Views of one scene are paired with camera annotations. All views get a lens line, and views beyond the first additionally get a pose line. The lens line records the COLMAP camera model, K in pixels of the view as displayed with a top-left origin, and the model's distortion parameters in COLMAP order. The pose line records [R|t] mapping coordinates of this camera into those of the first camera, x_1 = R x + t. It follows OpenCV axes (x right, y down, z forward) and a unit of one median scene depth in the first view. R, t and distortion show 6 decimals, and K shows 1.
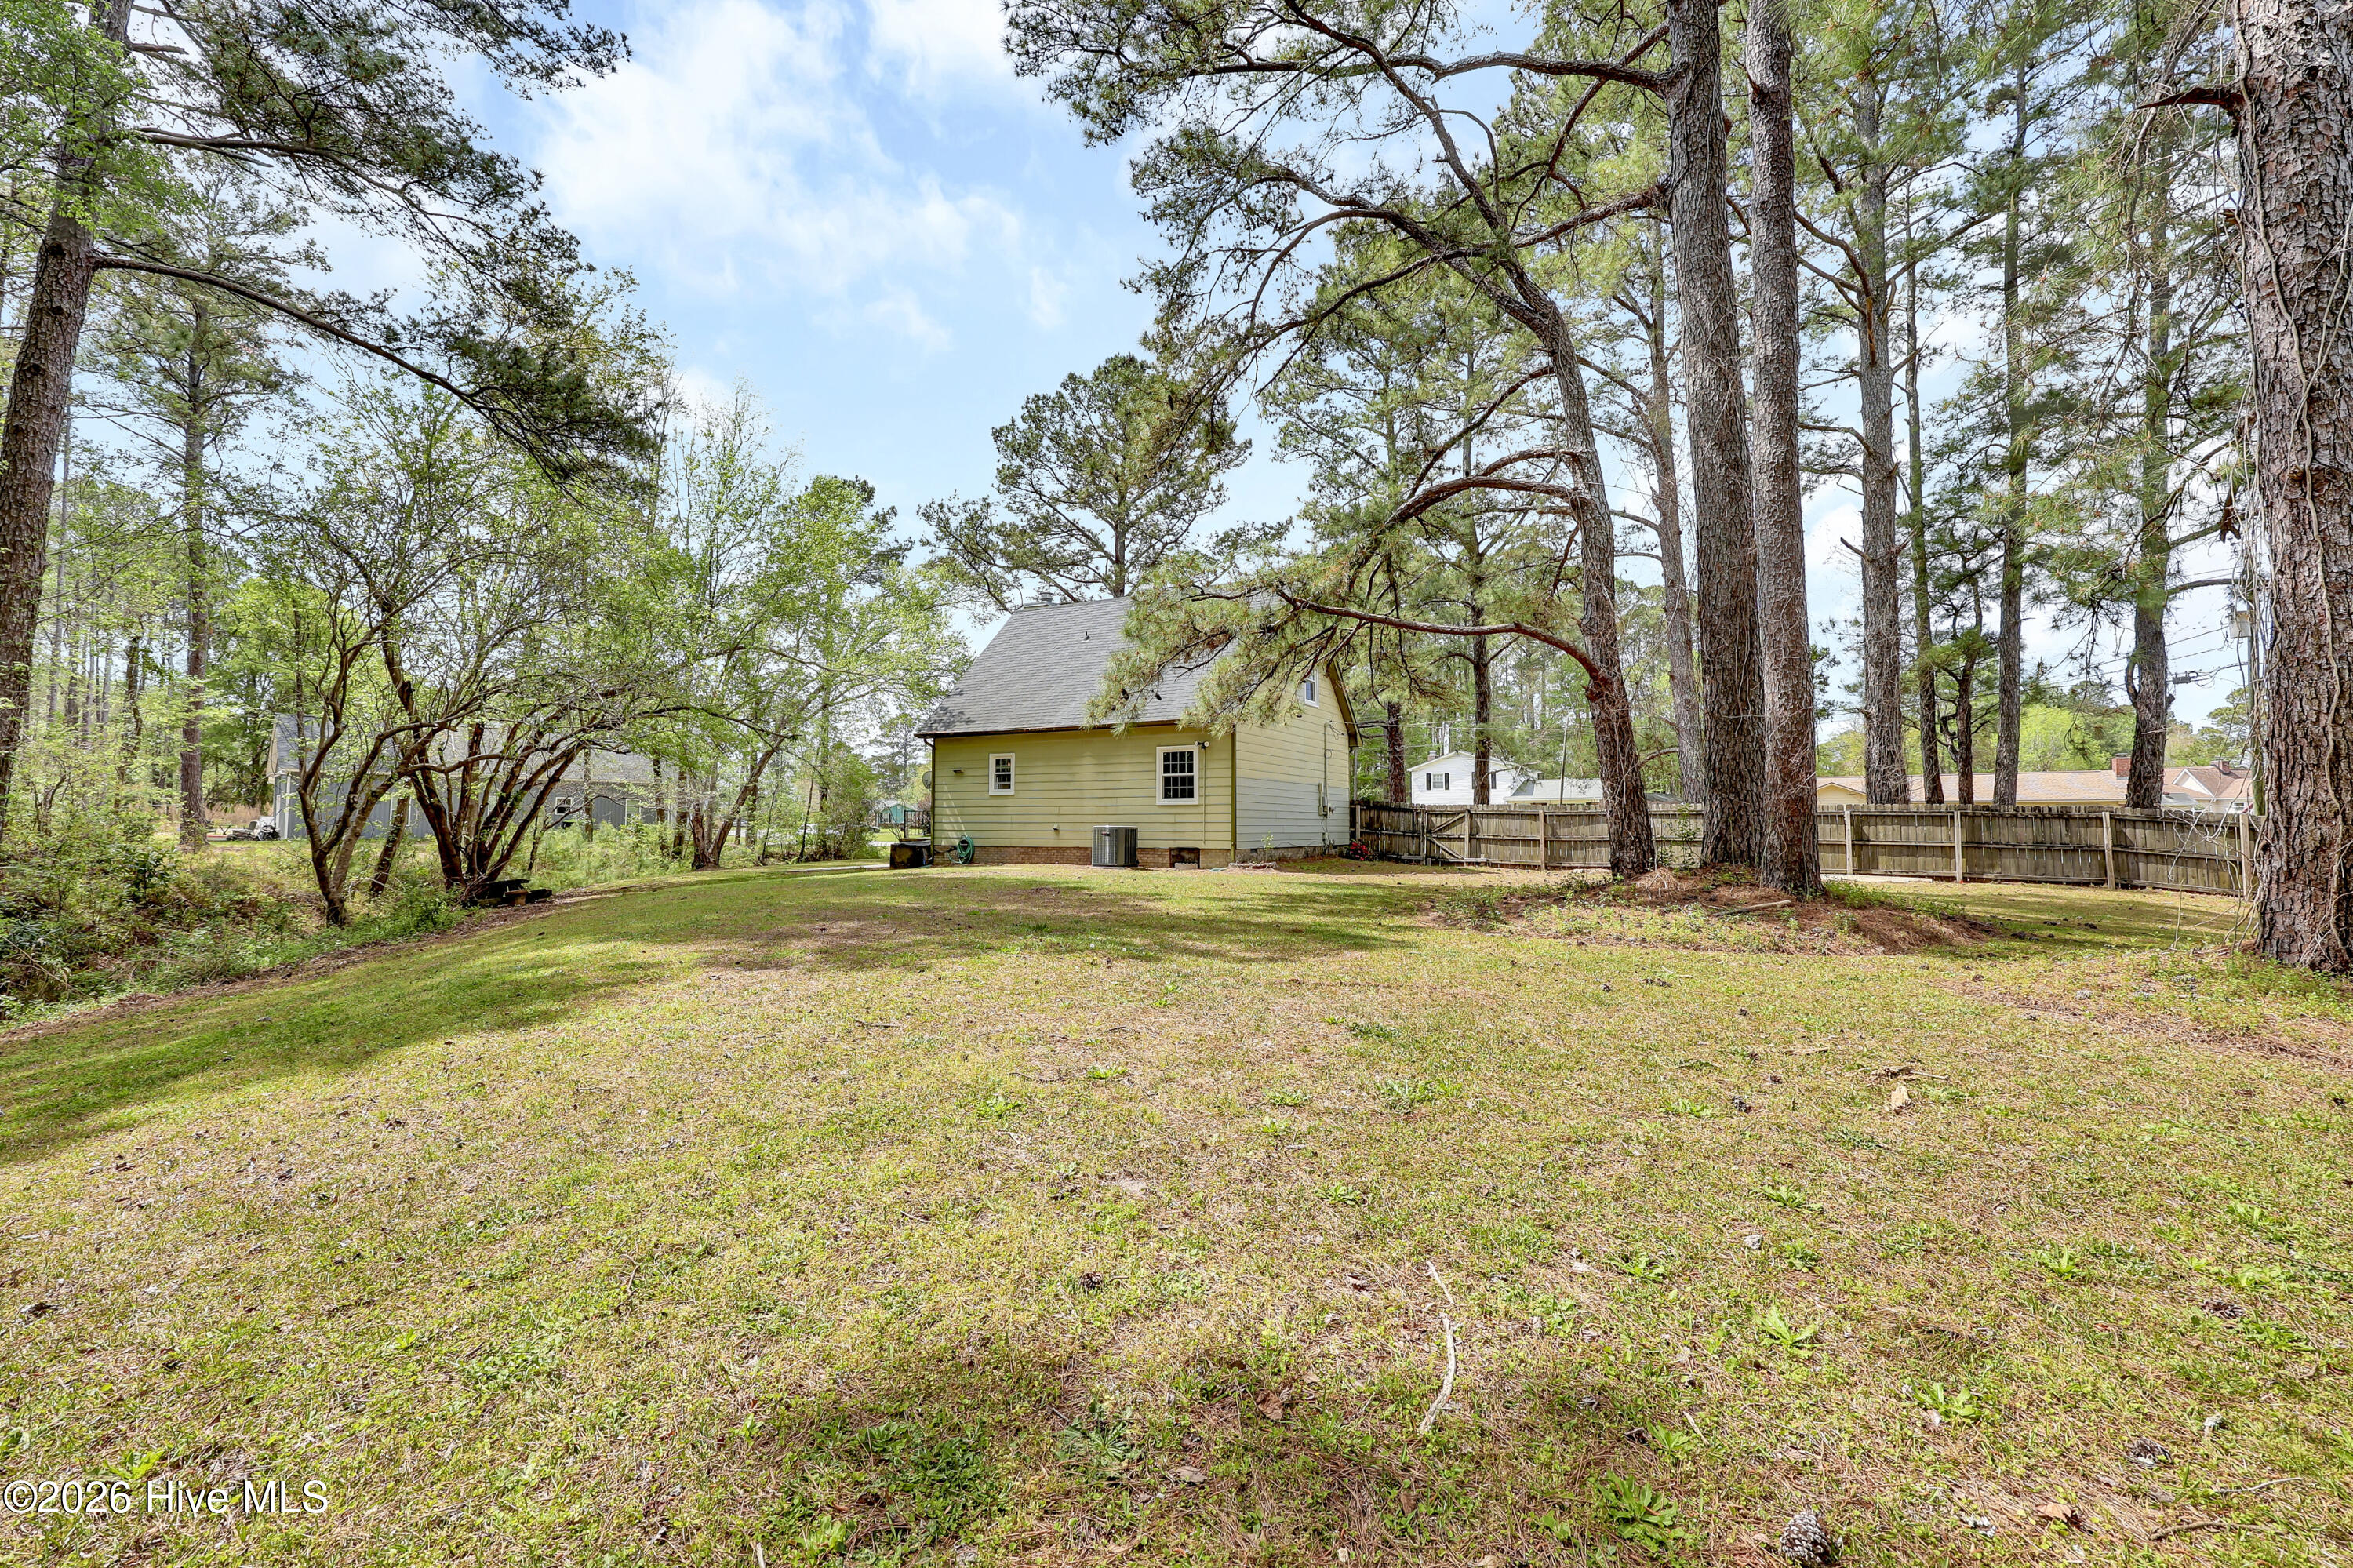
lens RADIAL K [[962.8, 0, 1165.3], [0, 962.8, 783.6], [0, 0, 1]] dist [-0.000886, -0.000118]
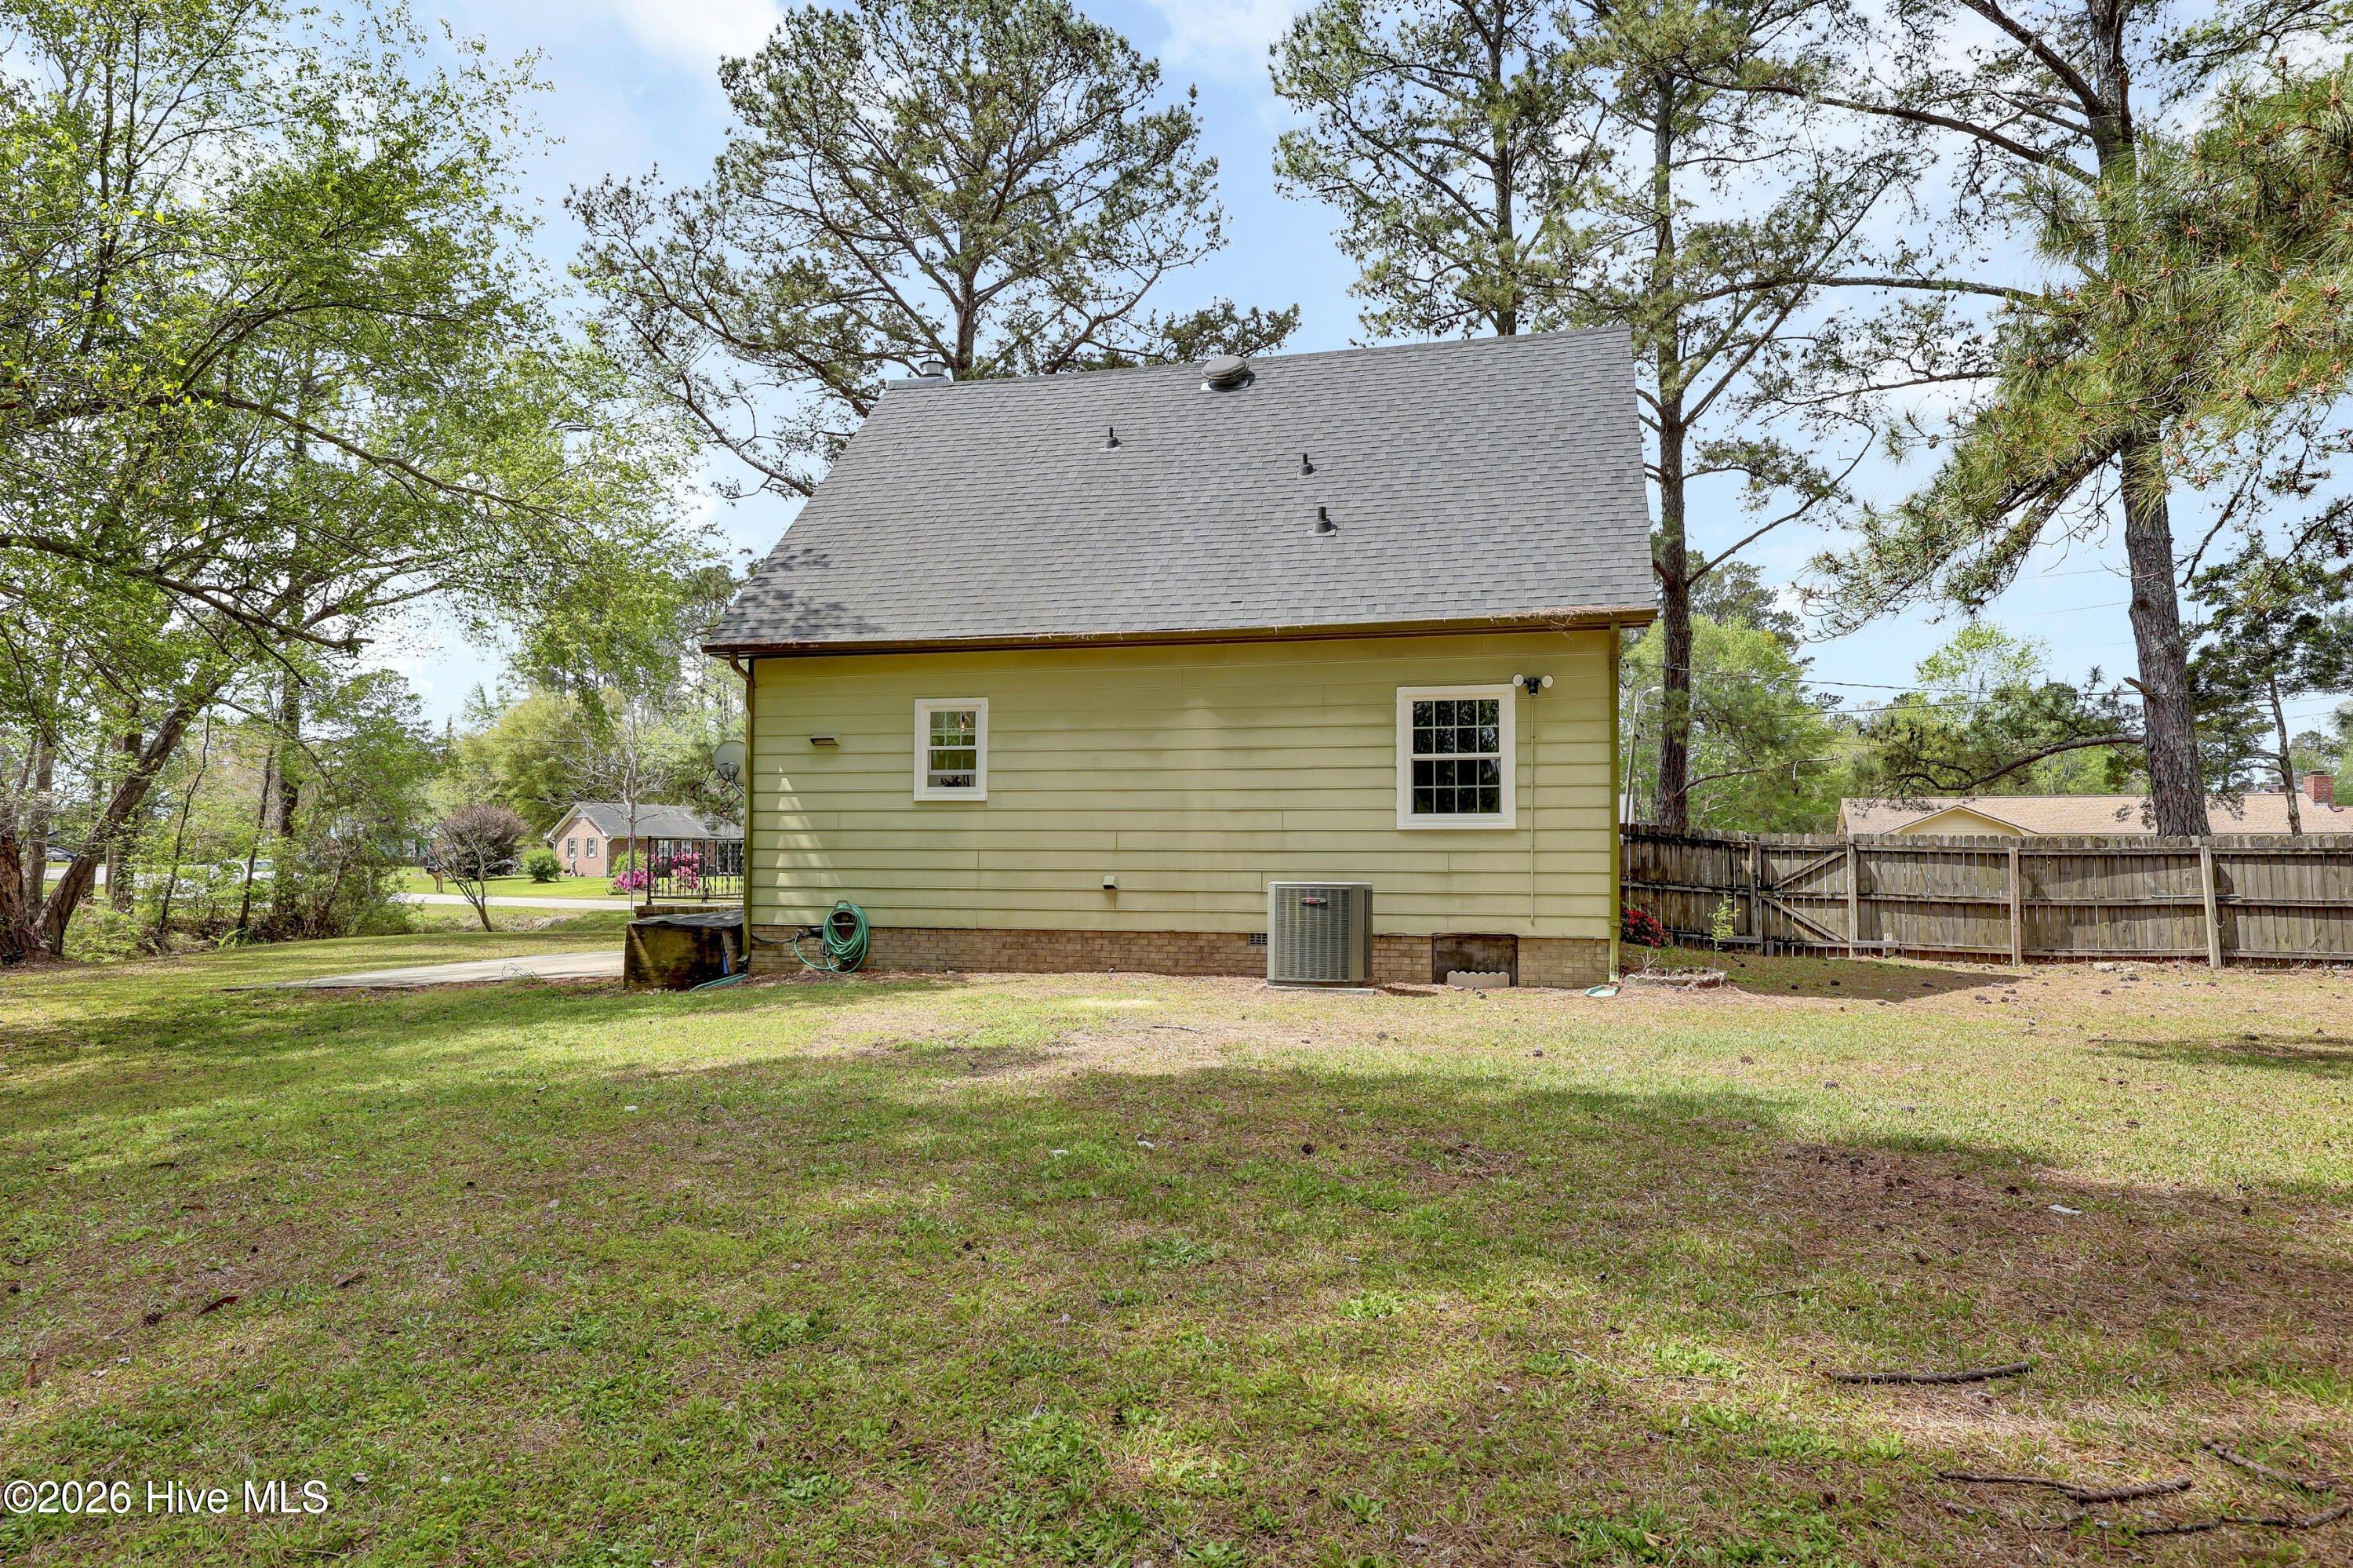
lens RADIAL K [[1391.4, 0, 1178.7], [0, 1391.4, 831.5], [0, 0, 1]] dist [-0.003615, -0.000977]
pose [[0.964171, 0.007218, 0.265182, -0.233164], [-0.012922, 0.999721, 0.019769, 0.011335], [-0.264965, -0.022487, 0.963996, 0.414703]]
